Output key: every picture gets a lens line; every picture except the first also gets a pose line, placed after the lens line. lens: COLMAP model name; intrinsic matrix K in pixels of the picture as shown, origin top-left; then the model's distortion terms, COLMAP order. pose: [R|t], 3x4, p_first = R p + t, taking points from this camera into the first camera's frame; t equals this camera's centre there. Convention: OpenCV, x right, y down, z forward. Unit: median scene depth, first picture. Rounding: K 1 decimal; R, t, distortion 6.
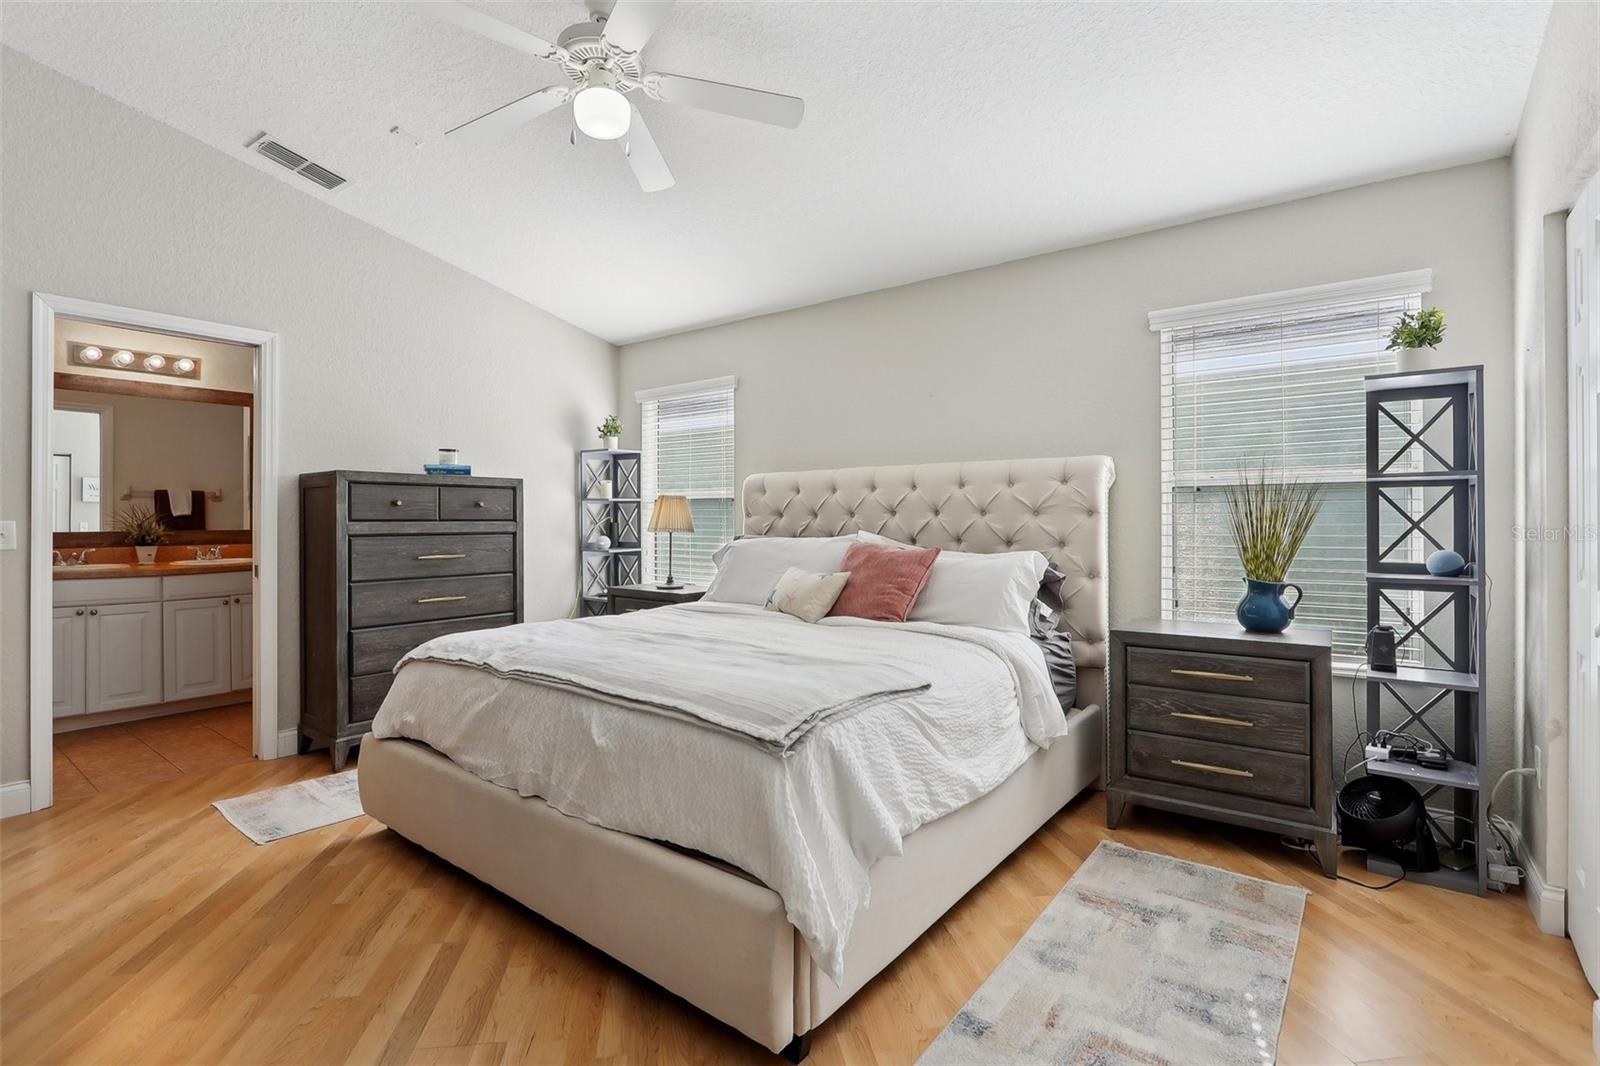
lens RADIAL K [[739.5, 0, 784.5], [0, 739.5, 516.5], [0, 0, 1]] dist [-0.016352, 0.002788]
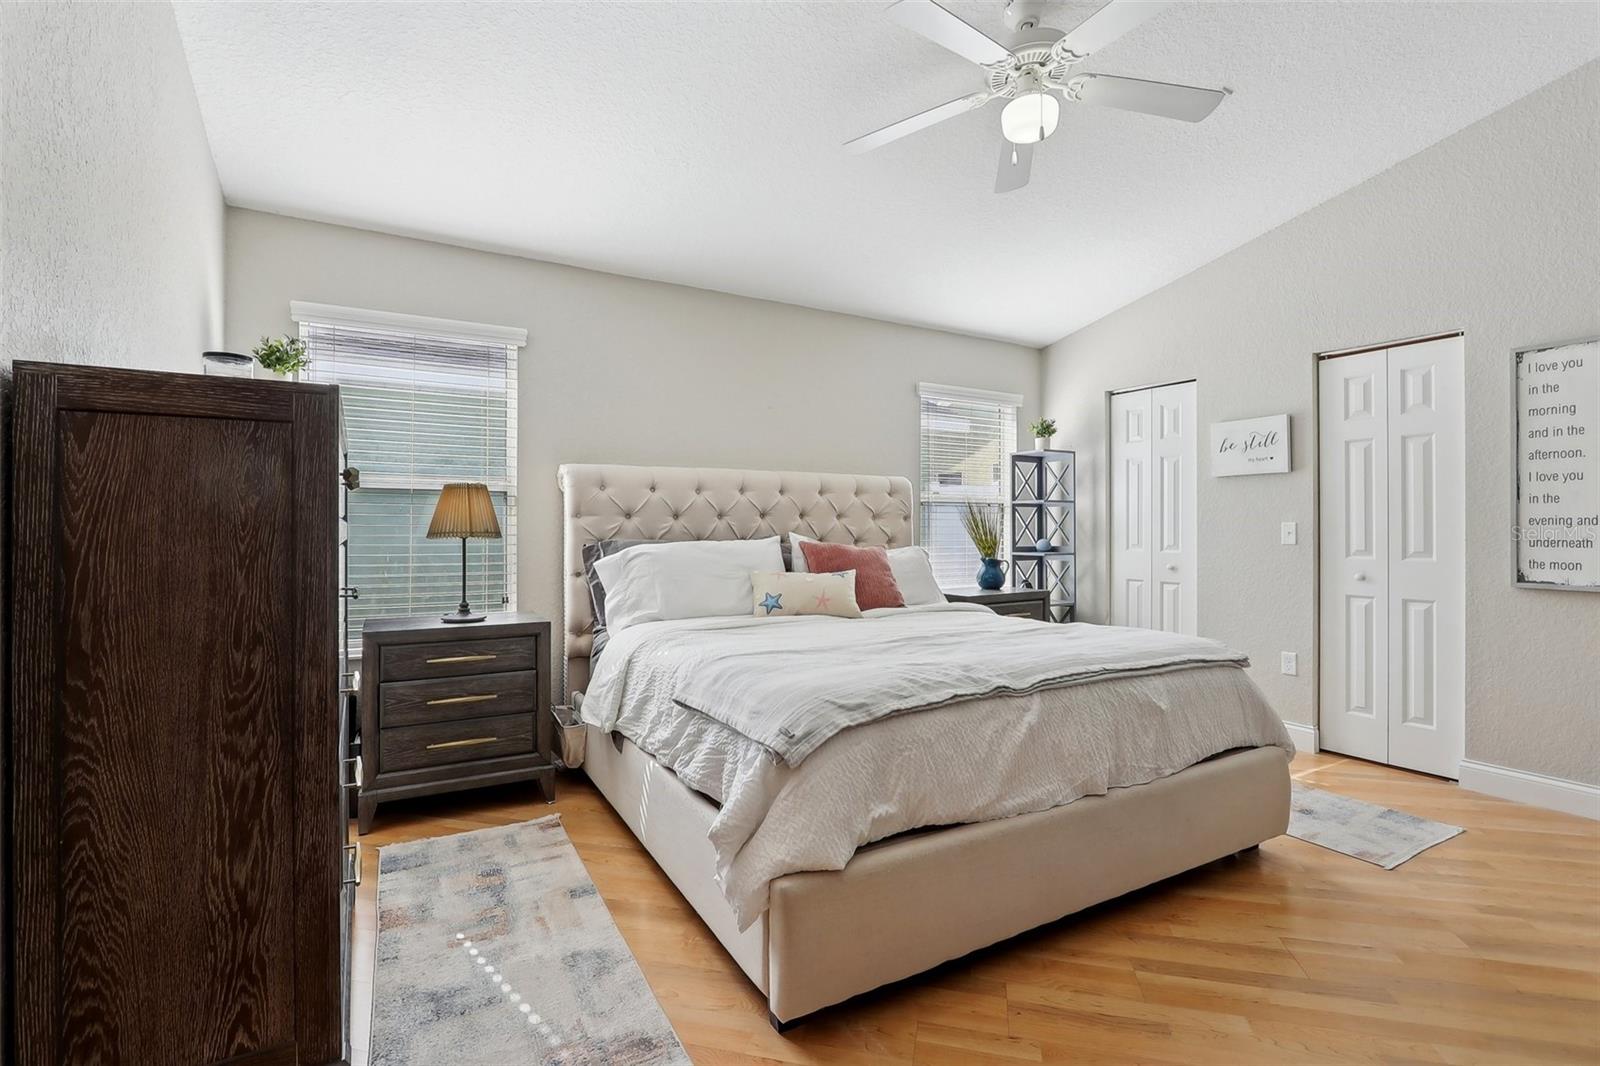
lens RADIAL K [[739.5, 0, 792.6], [0, 739.5, 527.9], [0, 0, 1]] dist [-0.016352, 0.002788]
pose [[0.382620, 0.000627, 0.923905, -1.067069], [-0.004616, 0.999989, 0.001233, 0.014525], [-0.923894, -0.004737, 0.382619, 0.748563]]
